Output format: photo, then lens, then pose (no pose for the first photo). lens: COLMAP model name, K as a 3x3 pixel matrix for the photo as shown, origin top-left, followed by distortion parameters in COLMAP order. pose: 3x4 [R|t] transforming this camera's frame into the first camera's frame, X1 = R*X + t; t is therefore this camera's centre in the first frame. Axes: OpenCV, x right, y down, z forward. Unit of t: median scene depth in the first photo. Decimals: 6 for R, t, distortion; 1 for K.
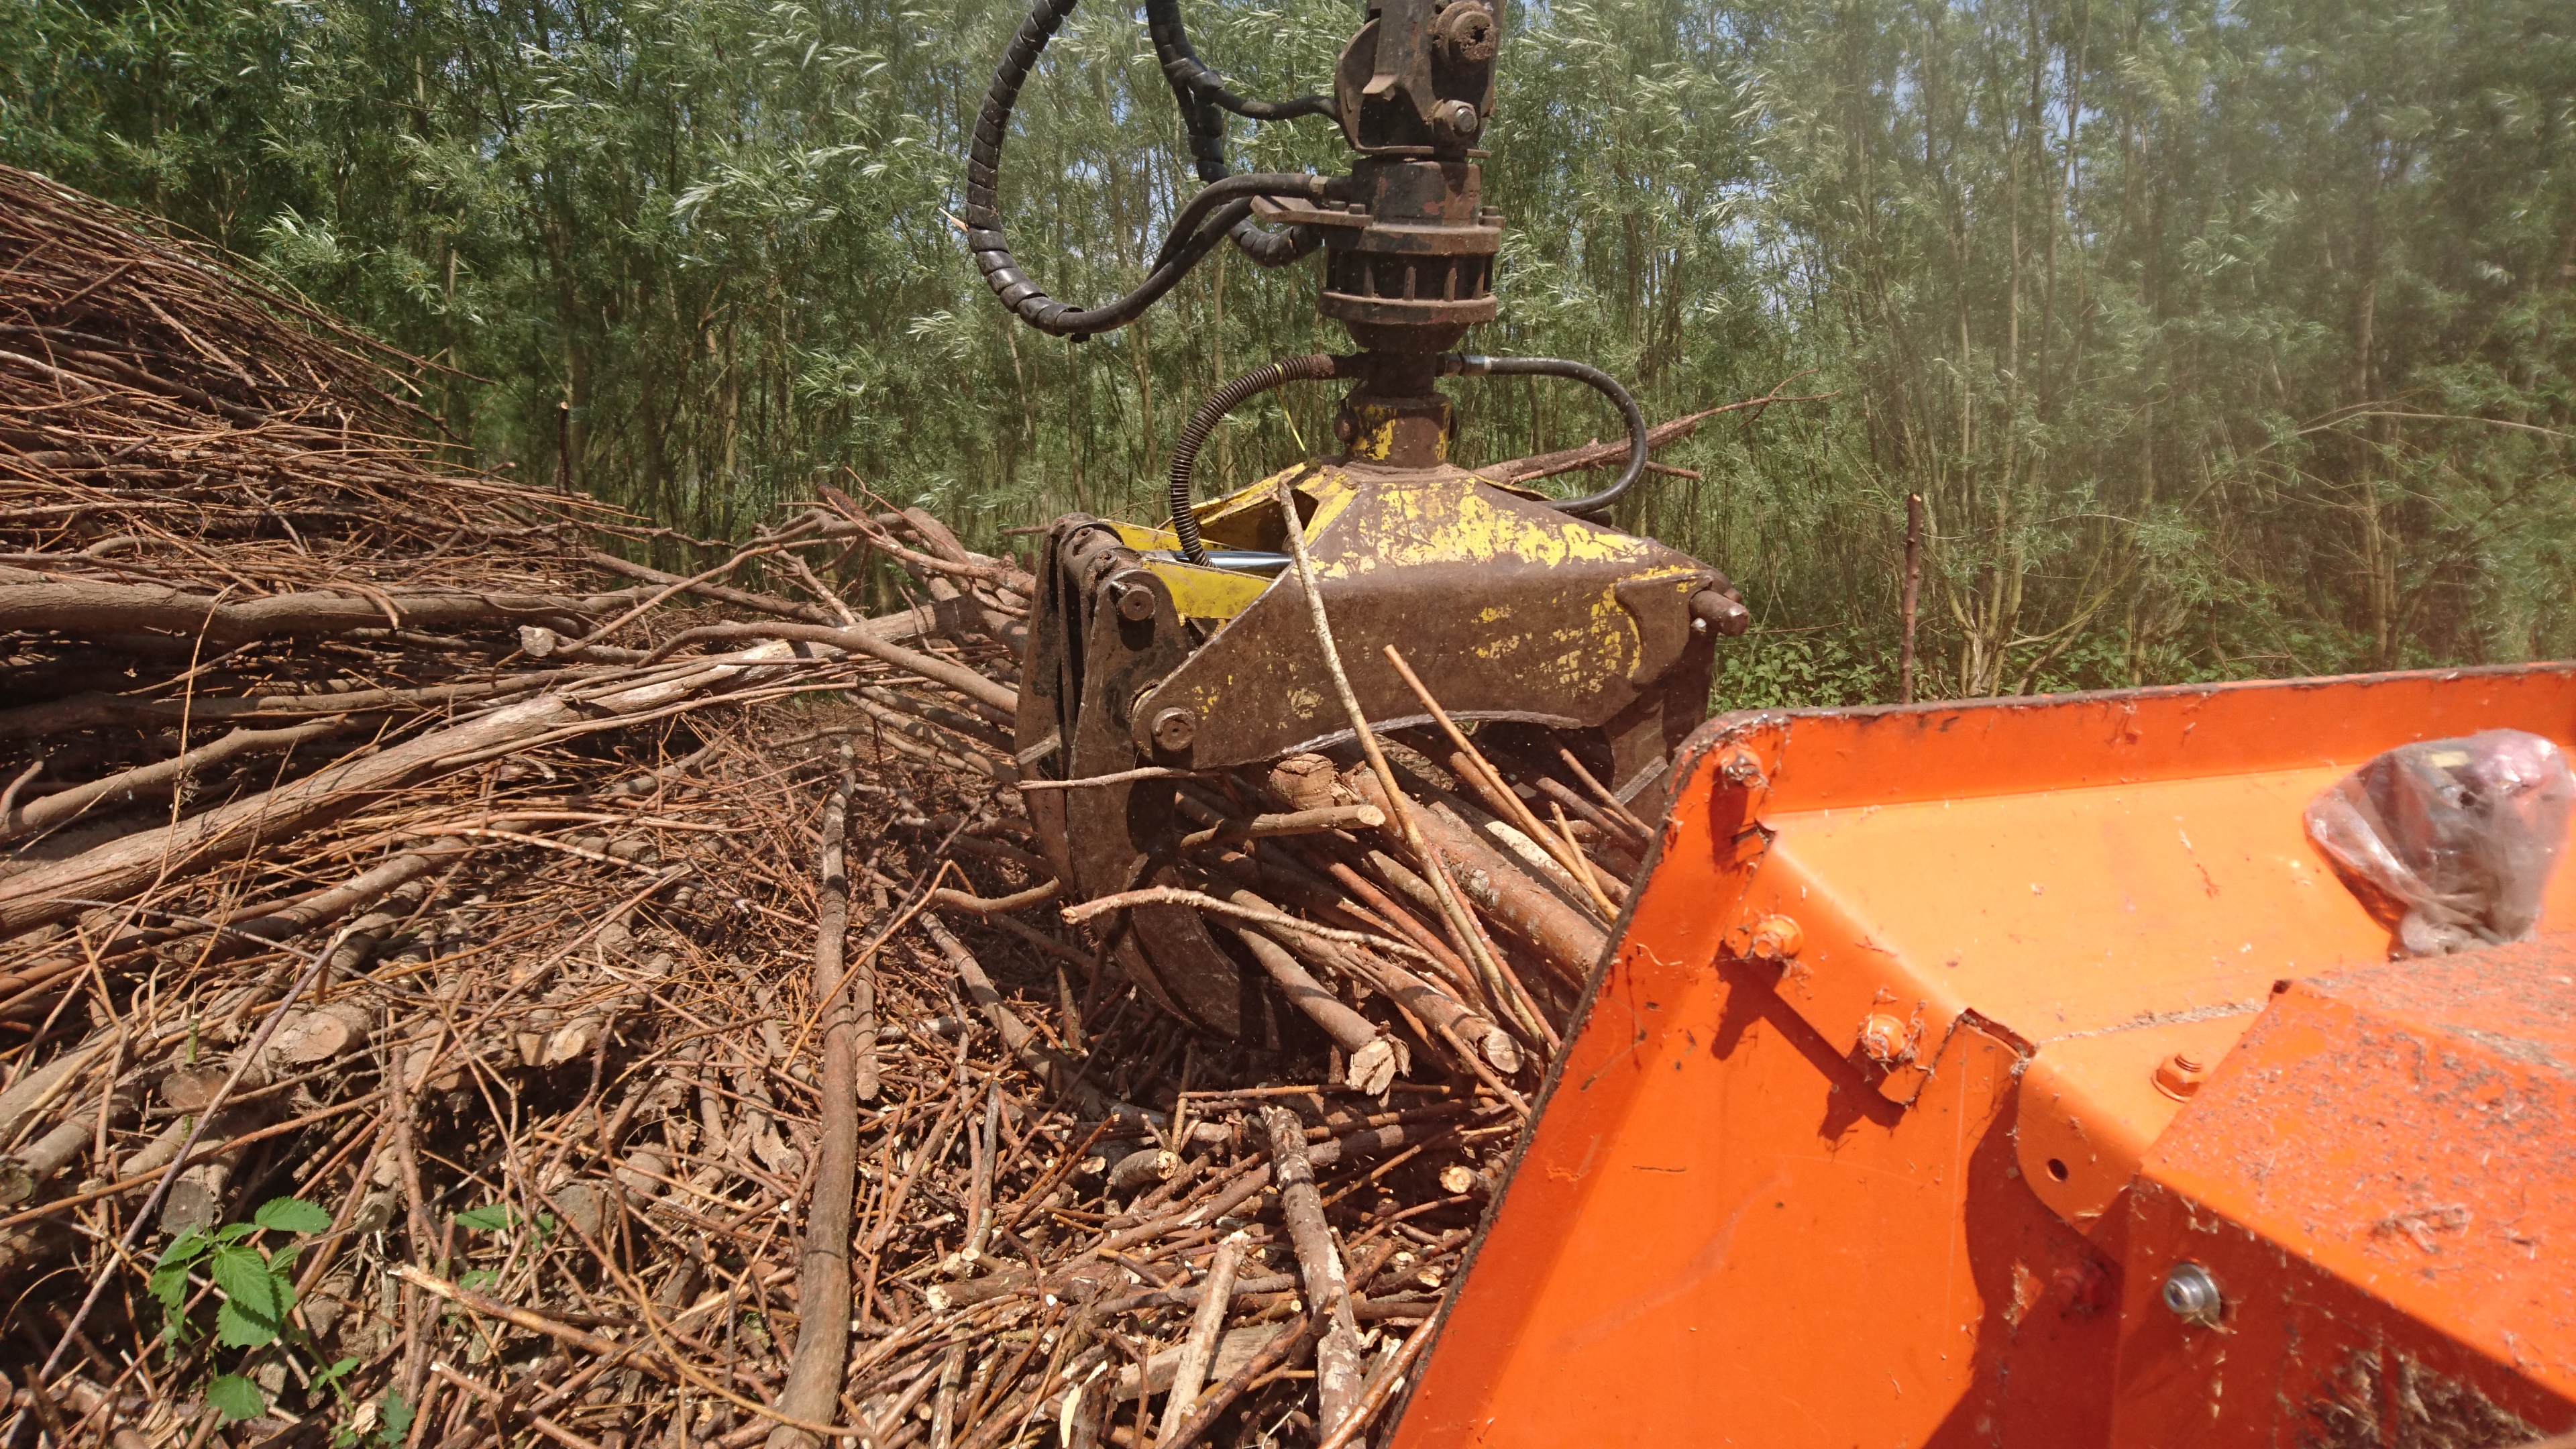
lens RADIAL K [[1652.0, 0, 1258.8], [0, 1652.0, 691.1], [0, 0, 1]] dist [0.020189, -0.009562]
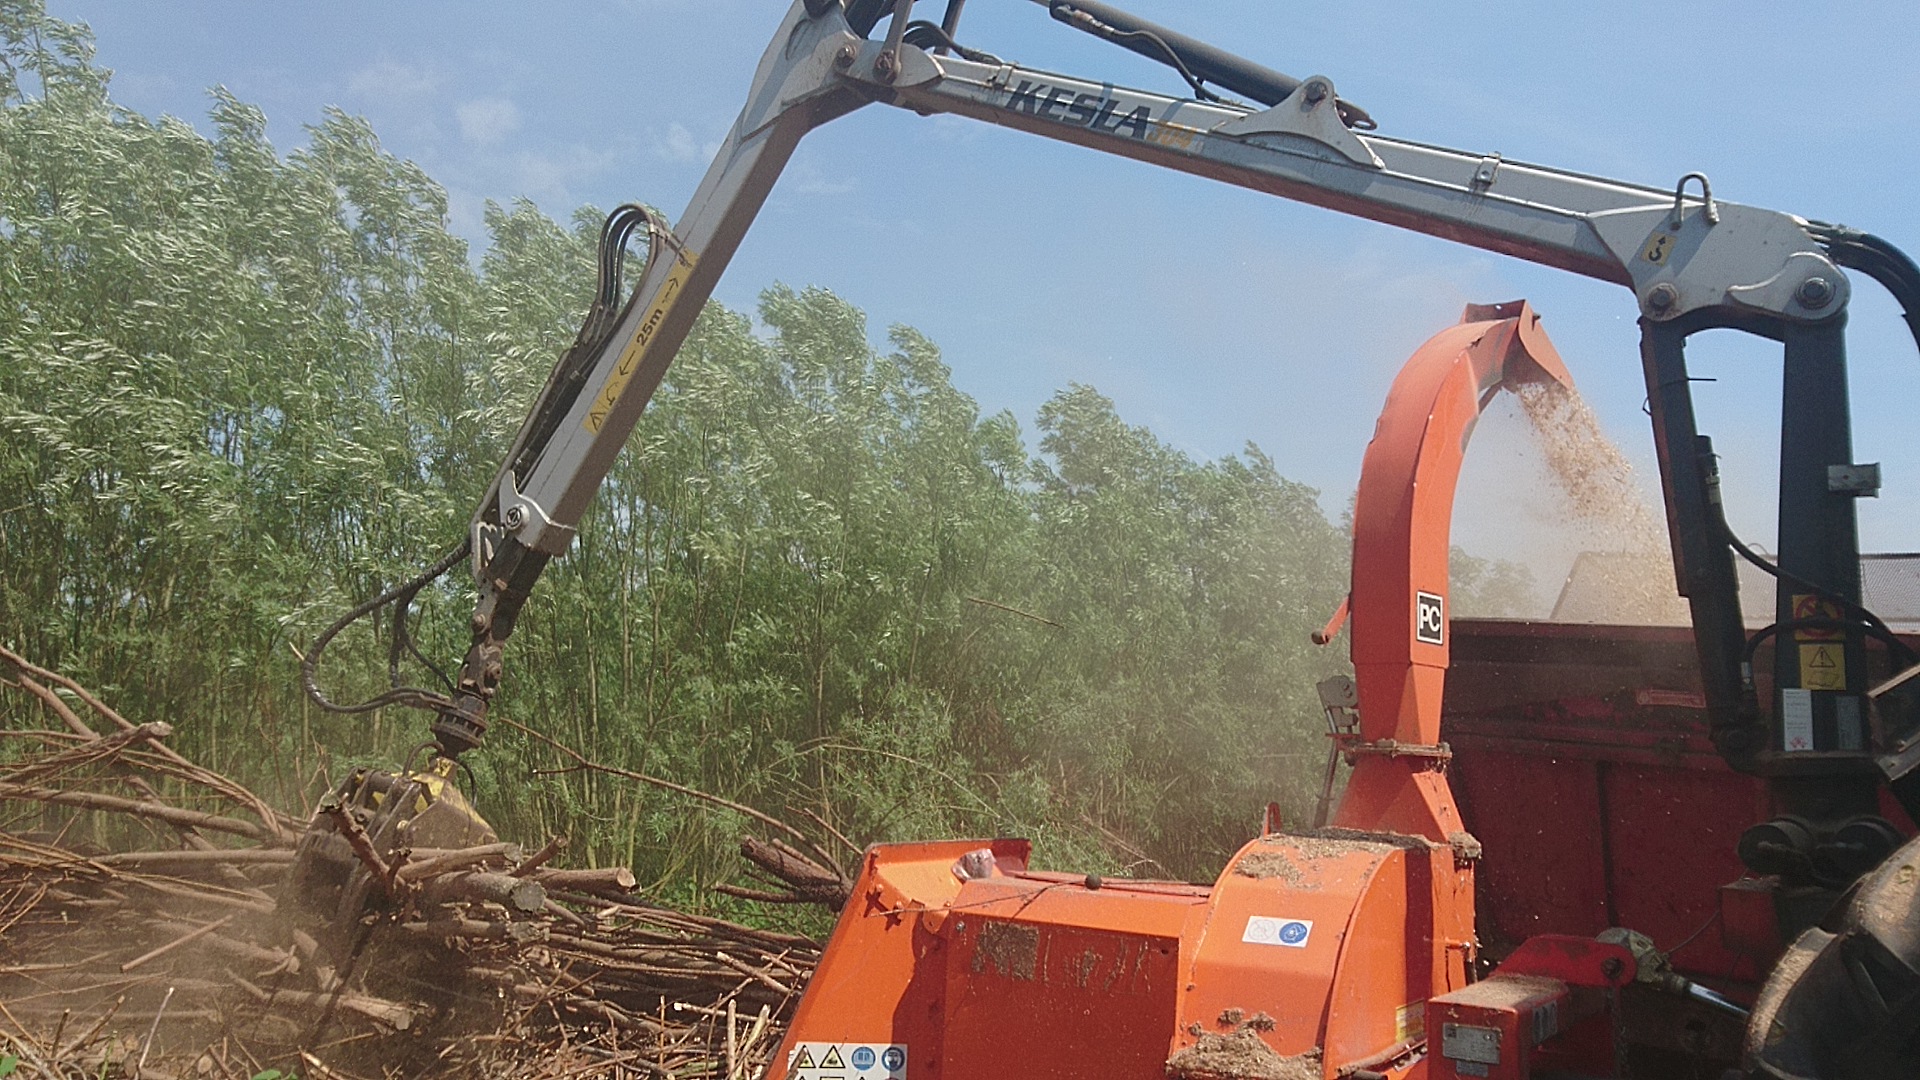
lens RADIAL K [[1492.8, 0, 950.6], [0, 1492.8, 518.6], [0, 0, 1]] dist [-0.016362, 0.008852]
pose [[0.766653, 0.140307, 0.626544, -2.430829], [0.046223, 0.961238, -0.271817, 0.298624], [-0.640396, 0.237350, 0.730451, -2.626740]]
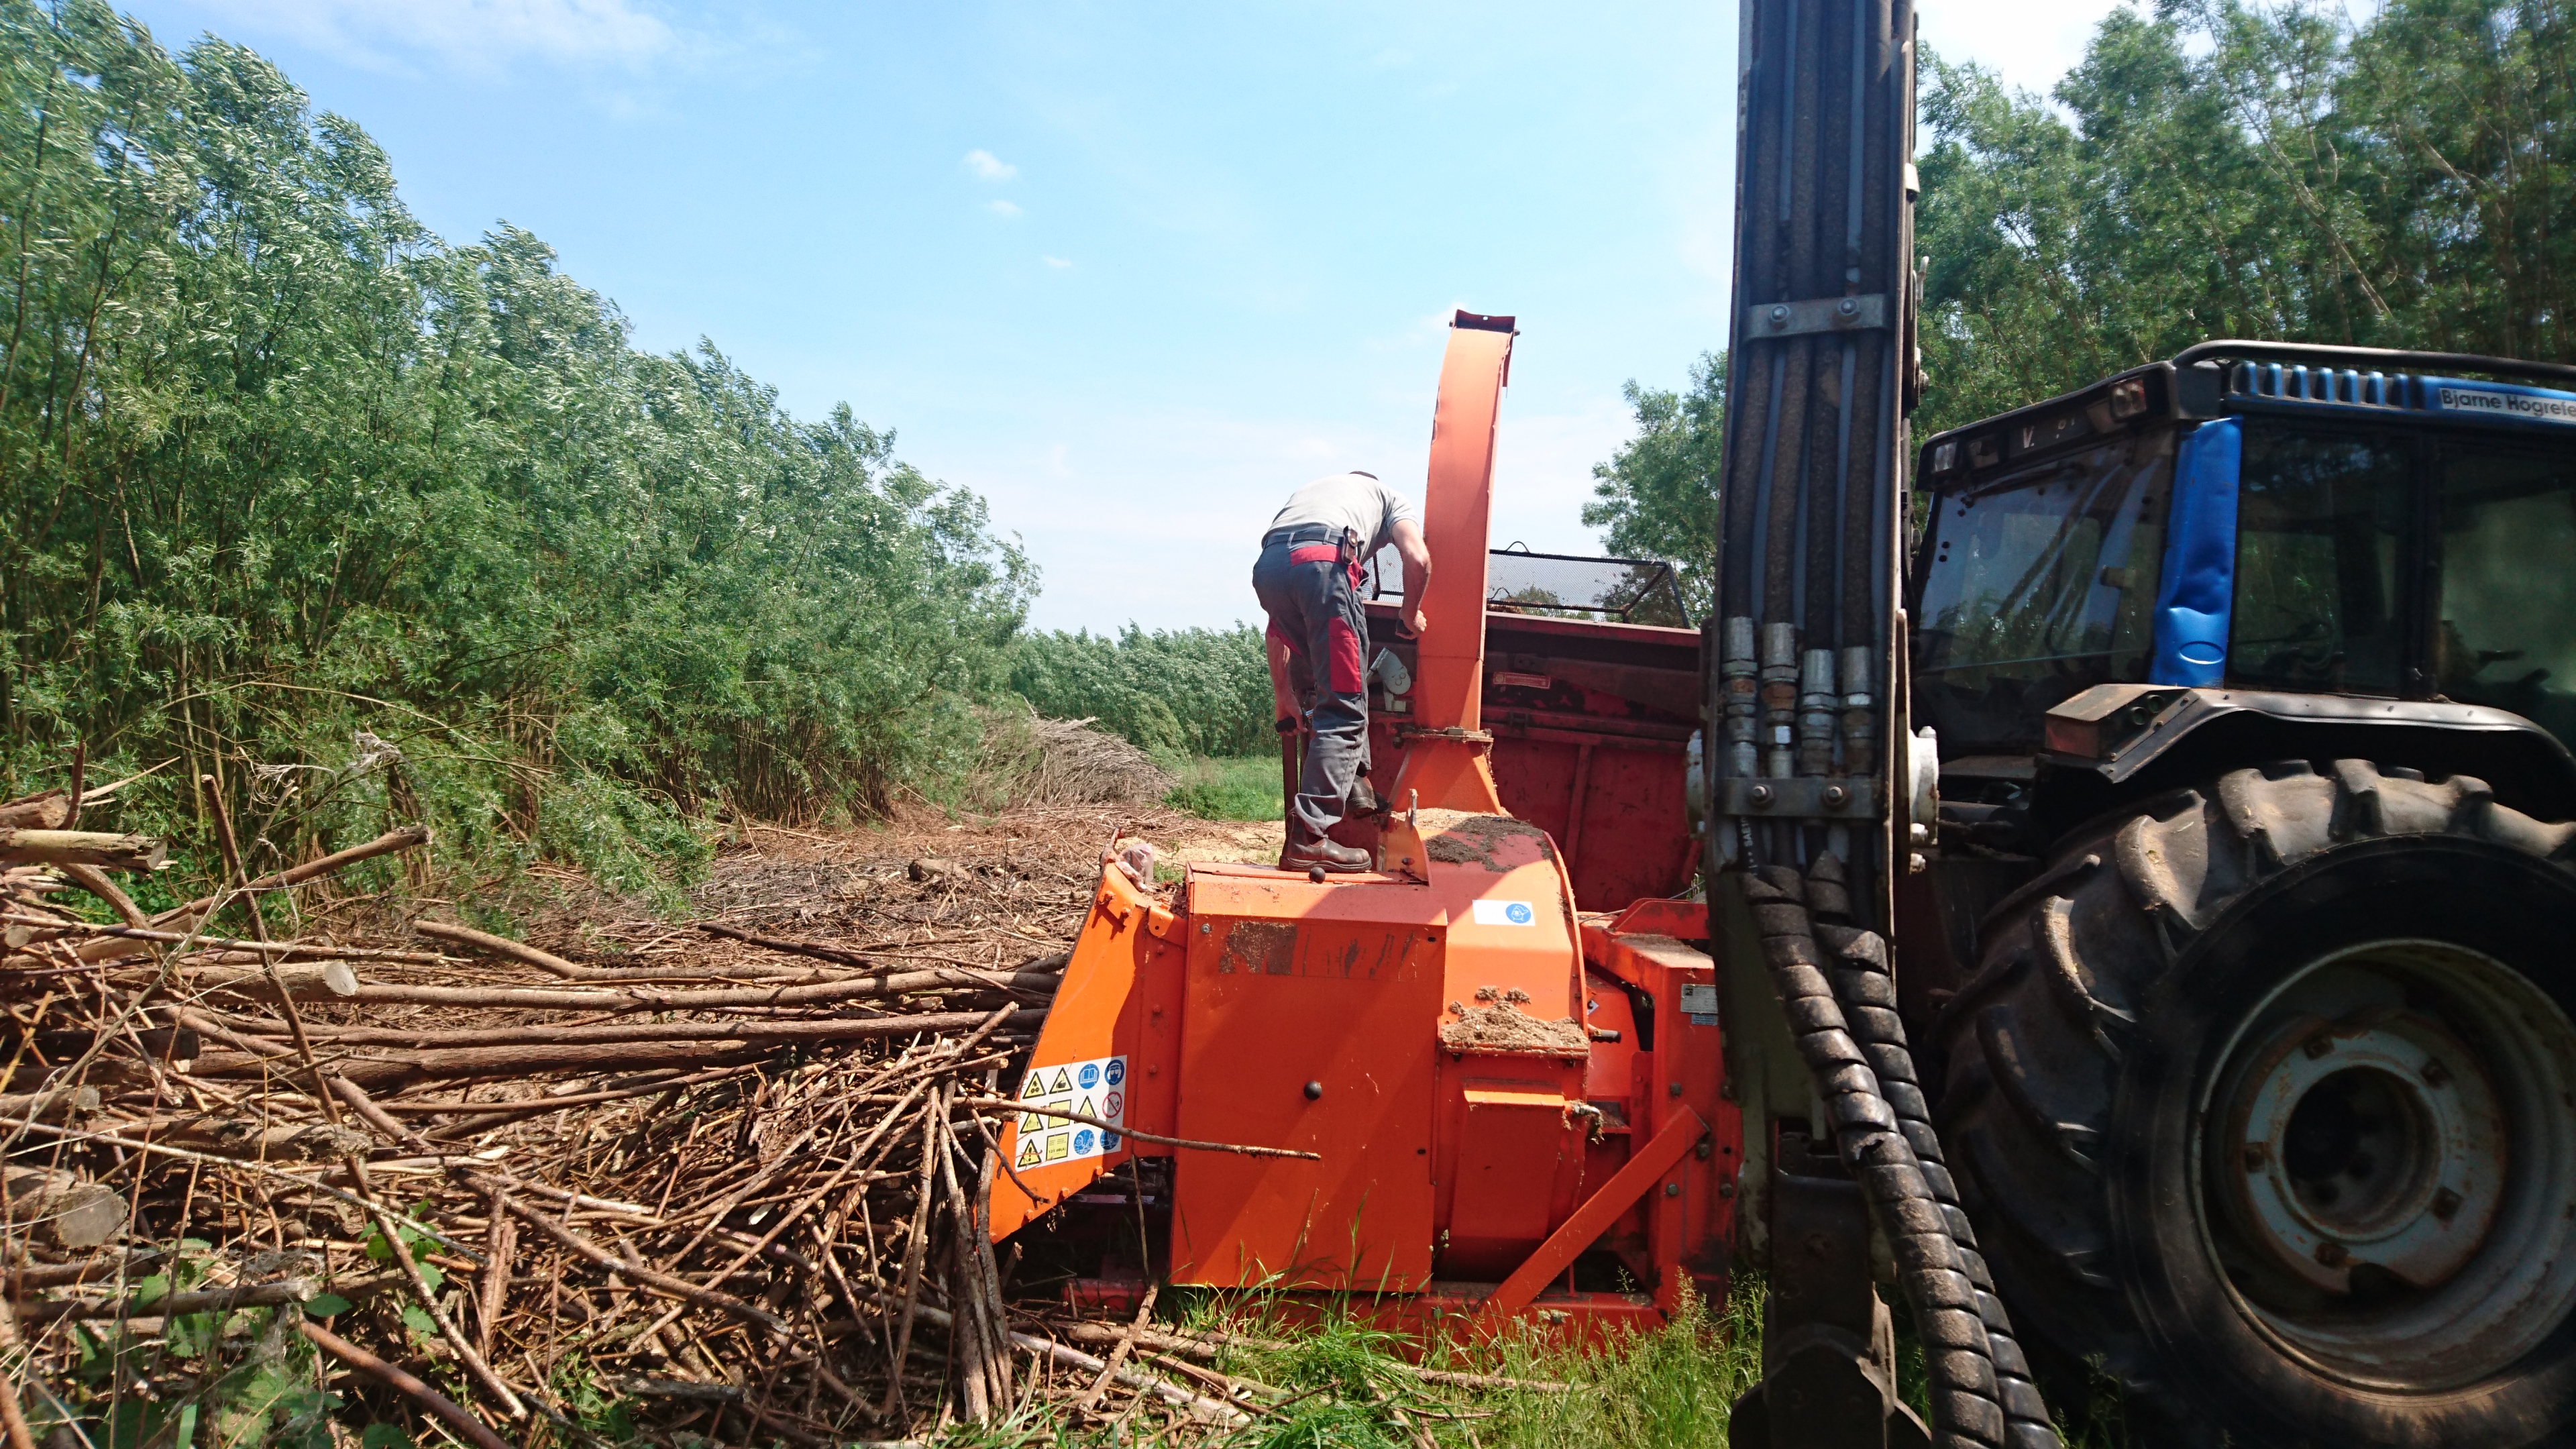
lens RADIAL K [[1565.2, 0, 1268.0], [0, 1565.2, 705.3], [0, 0, 1]] dist [0.041616, -0.036316]
pose [[0.220545, 0.031376, 0.974872, -3.678809], [0.093781, 0.994170, -0.053213, -0.095534], [-0.970858, 0.103161, 0.216316, -0.415116]]
